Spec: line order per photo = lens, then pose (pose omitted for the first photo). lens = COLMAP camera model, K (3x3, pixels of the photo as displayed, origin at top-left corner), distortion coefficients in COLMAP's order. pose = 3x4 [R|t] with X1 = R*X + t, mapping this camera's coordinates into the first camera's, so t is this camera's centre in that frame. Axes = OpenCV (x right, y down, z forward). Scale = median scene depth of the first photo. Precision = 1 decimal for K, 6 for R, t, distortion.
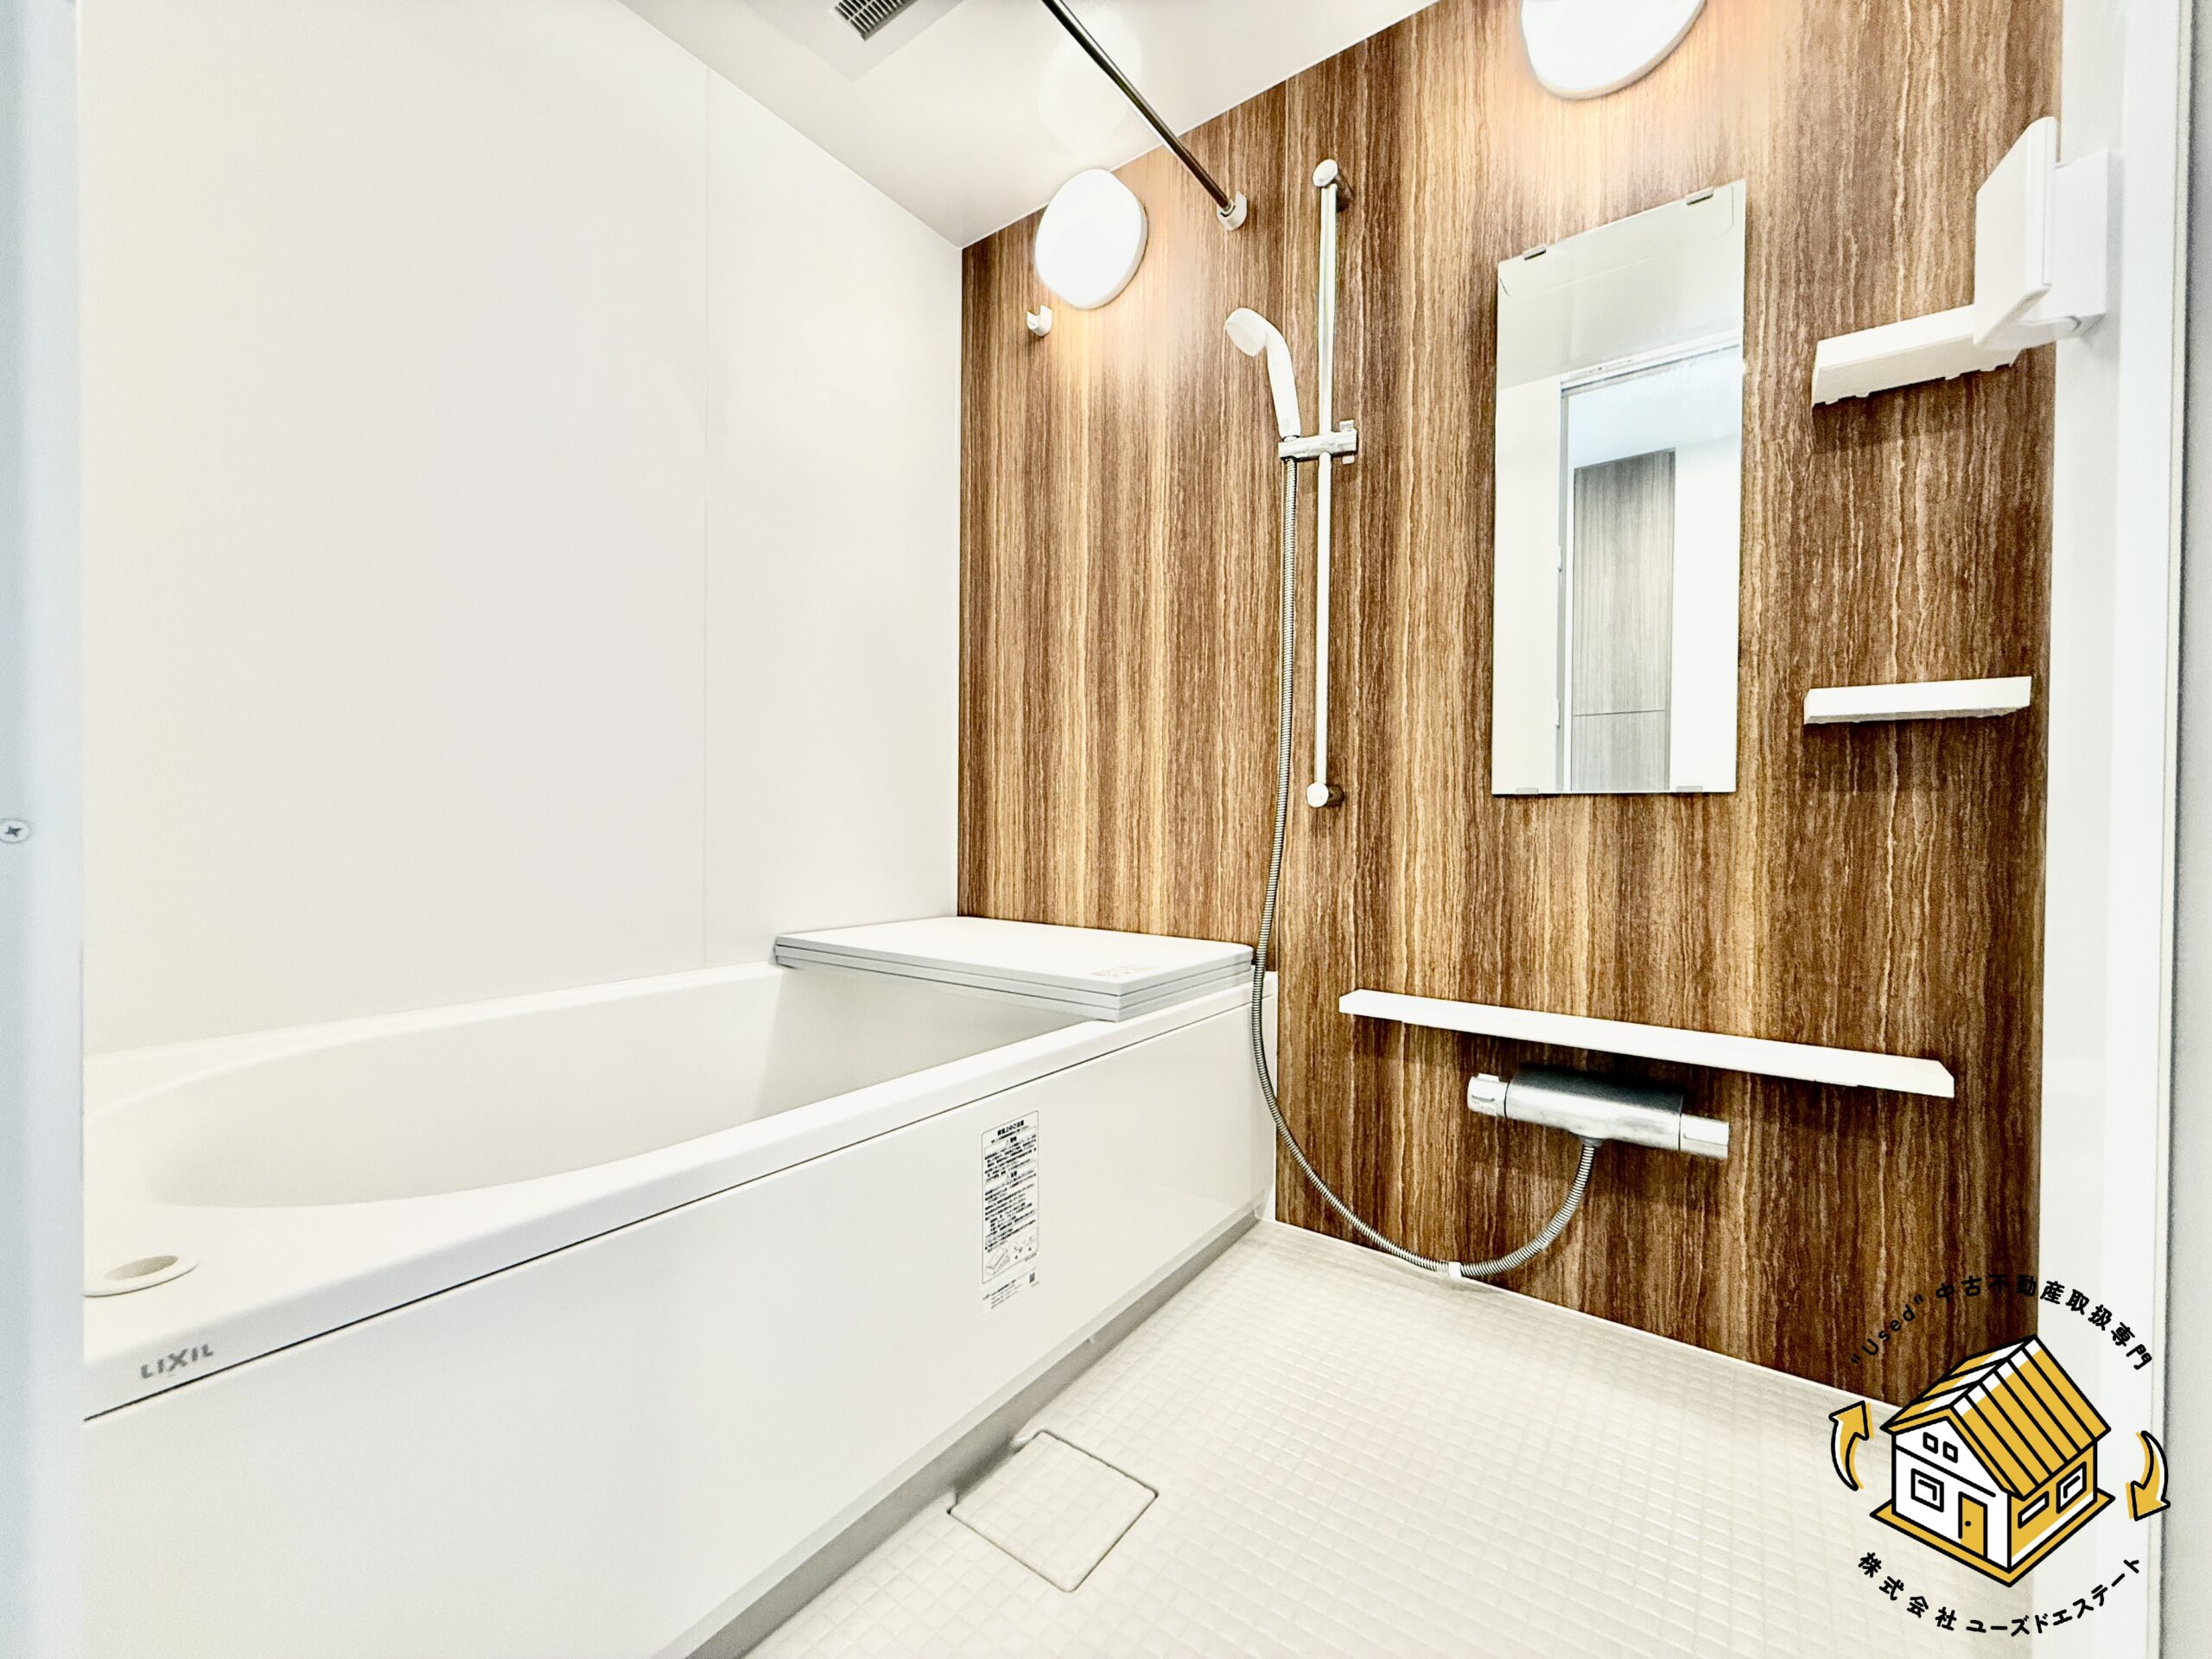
lens RADIAL K [[886.6, 0, 1104.9], [0, 886.6, 828.8], [0, 0, 1]] dist [0.000087, 0.000348]
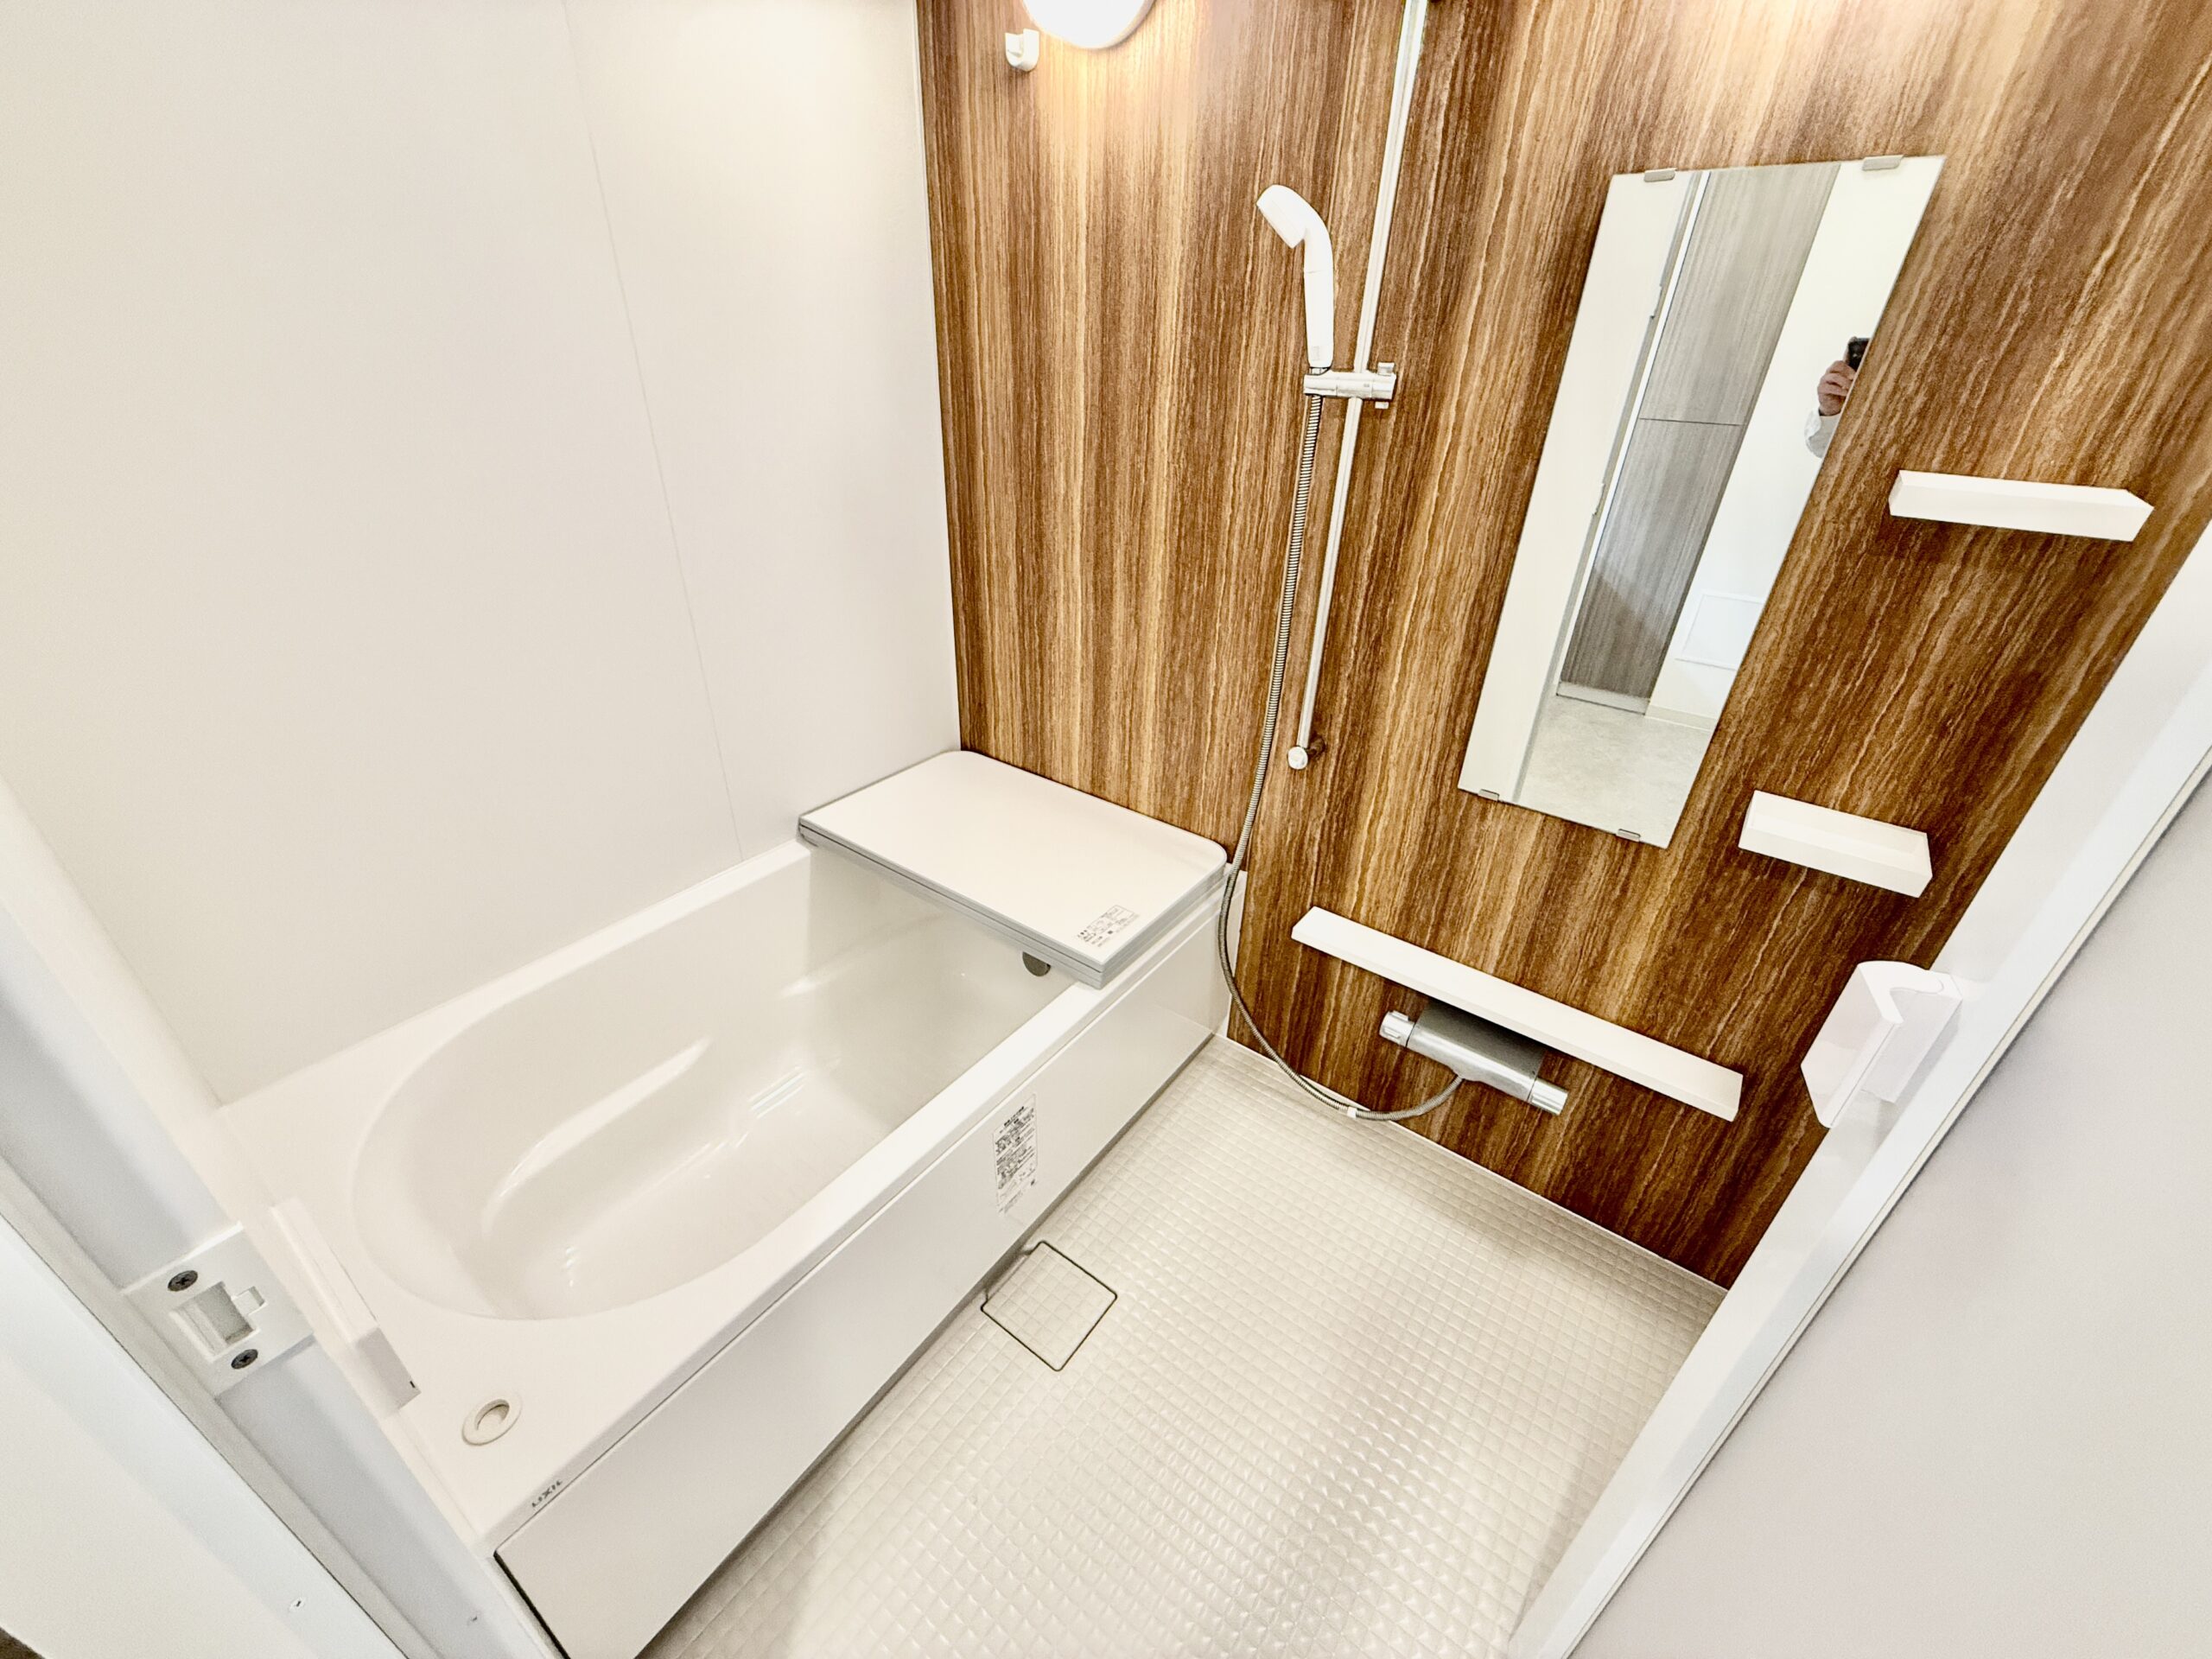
lens RADIAL K [[886.6, 0, 1102.1], [0, 886.6, 842.0], [0, 0, 1]] dist [0.000087, 0.000348]
pose [[0.999718, 0.022947, -0.006133, 0.017499], [-0.016922, 0.869262, 0.494061, -0.489204], [0.016668, -0.493818, 0.869405, 0.034627]]
